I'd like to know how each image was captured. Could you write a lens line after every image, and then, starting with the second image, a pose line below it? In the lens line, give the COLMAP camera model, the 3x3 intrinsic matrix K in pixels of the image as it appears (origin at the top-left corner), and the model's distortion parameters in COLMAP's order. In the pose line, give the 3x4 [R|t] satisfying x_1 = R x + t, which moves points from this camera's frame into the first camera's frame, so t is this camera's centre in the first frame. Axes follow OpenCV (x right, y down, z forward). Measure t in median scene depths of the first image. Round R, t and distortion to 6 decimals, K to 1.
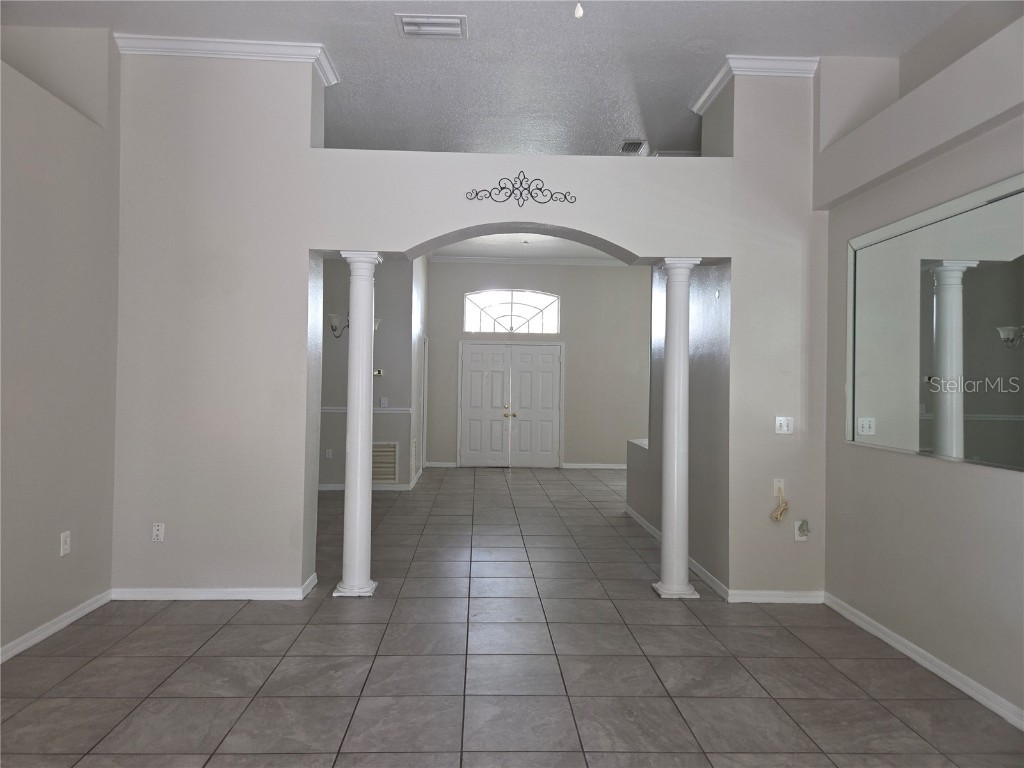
lens RADIAL K [[682.6, 0, 507.2], [0, 682.6, 384.8], [0, 0, 1]] dist [0.048877, -0.009539]
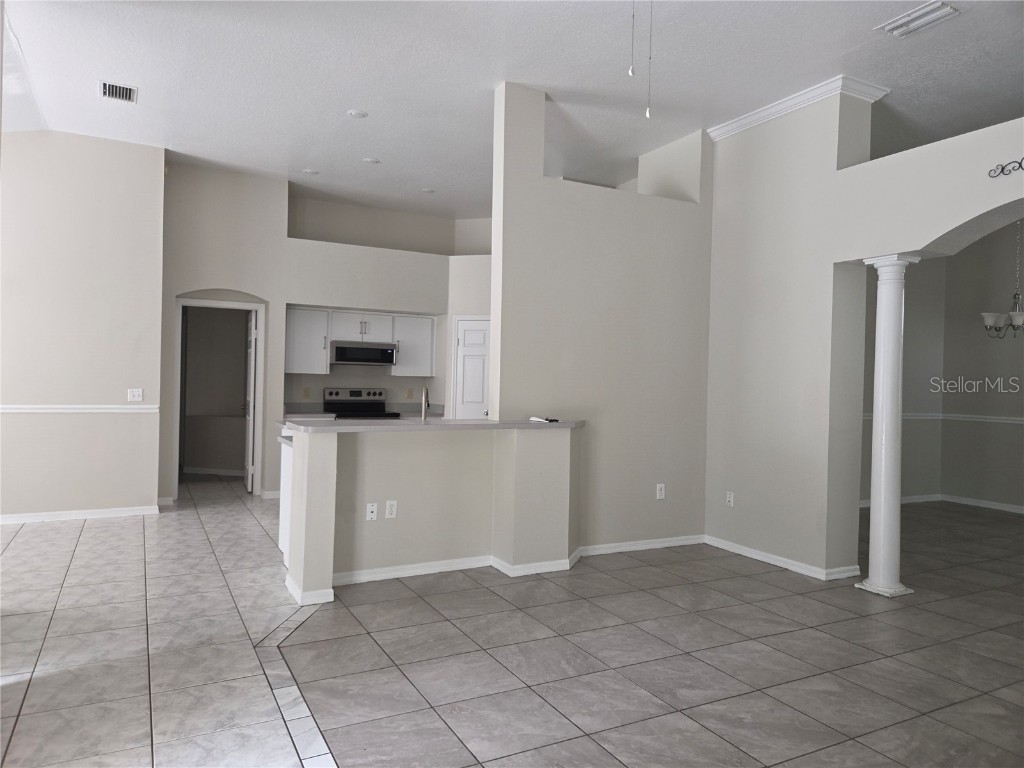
lens RADIAL K [[682.6, 0, 508.8], [0, 682.6, 383.3], [0, 0, 1]] dist [0.048877, -0.009539]
pose [[0.460581, 0.001768, -0.887616, 0.460552], [-0.012011, 0.999919, -0.004241, 0.006145], [0.887537, 0.012614, 0.460564, 0.033180]]
